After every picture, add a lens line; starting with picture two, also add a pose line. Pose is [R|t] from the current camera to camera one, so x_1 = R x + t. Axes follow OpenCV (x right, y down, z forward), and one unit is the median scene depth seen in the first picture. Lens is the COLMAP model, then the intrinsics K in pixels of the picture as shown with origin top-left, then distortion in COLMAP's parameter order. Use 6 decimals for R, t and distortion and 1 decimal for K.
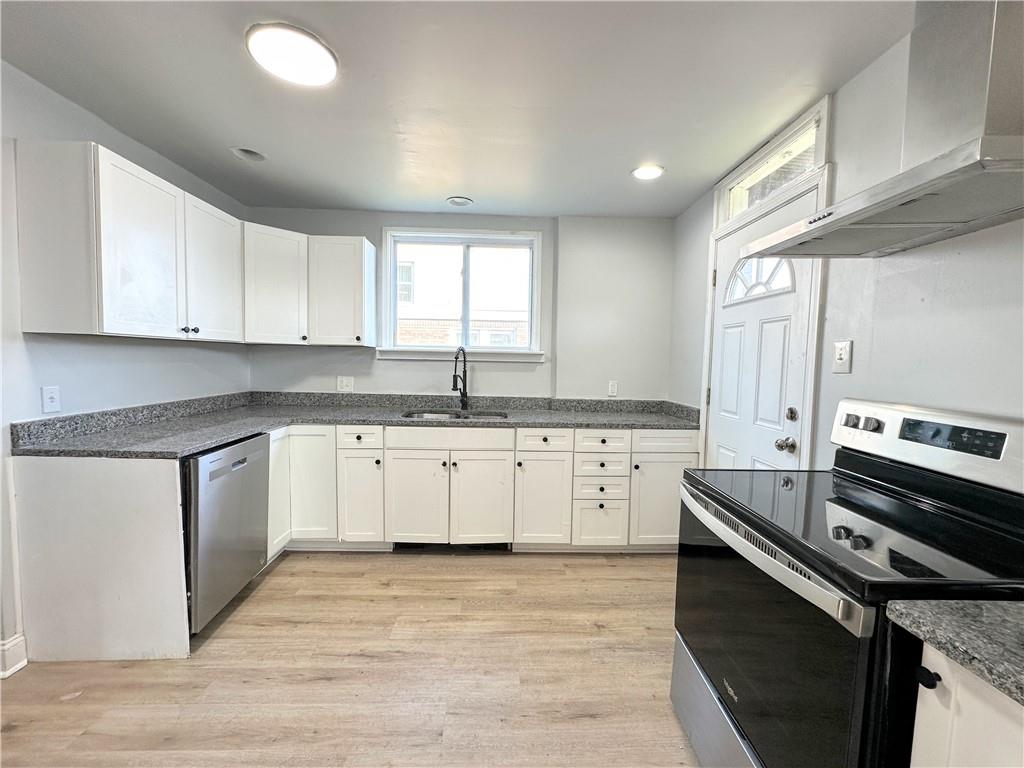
lens RADIAL K [[407.7, 0, 512.7], [0, 407.7, 383.6], [0, 0, 1]] dist [-0.000175, 0.000151]
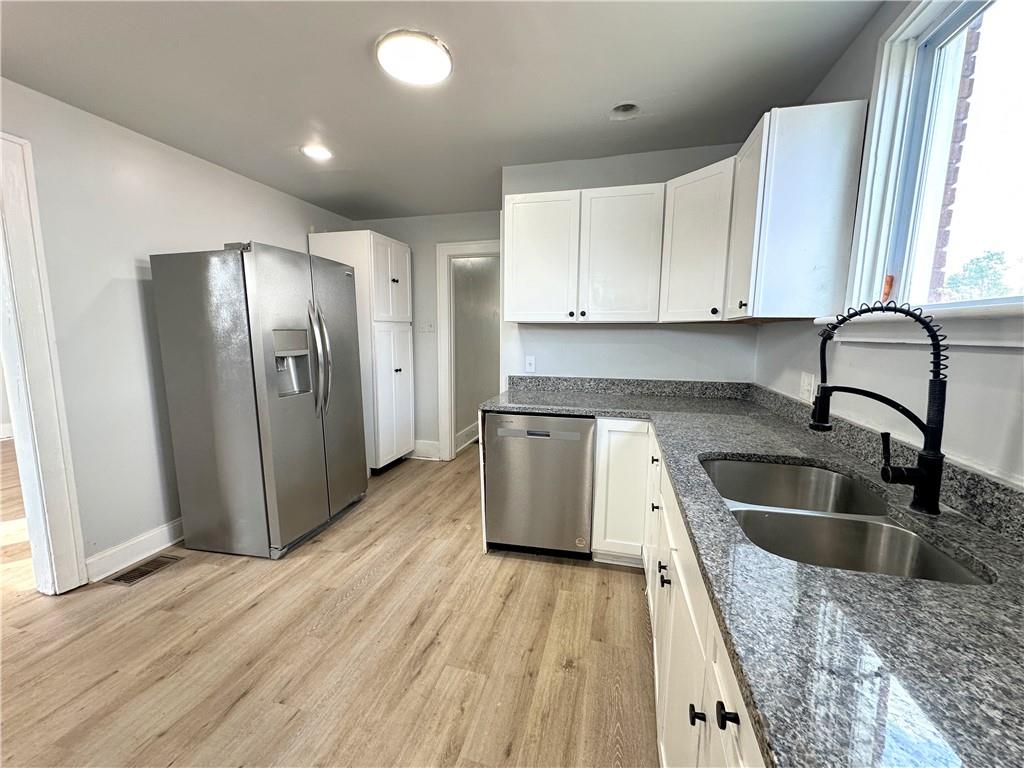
lens RADIAL K [[407.7, 0, 512.6], [0, 407.7, 386.1], [0, 0, 1]] dist [-0.000175, 0.000151]
pose [[-0.285805, 0.102433, -0.952798, 0.361577], [-0.071072, 0.989267, 0.127673, -0.064321], [0.955649, 0.104207, -0.275457, 1.147727]]
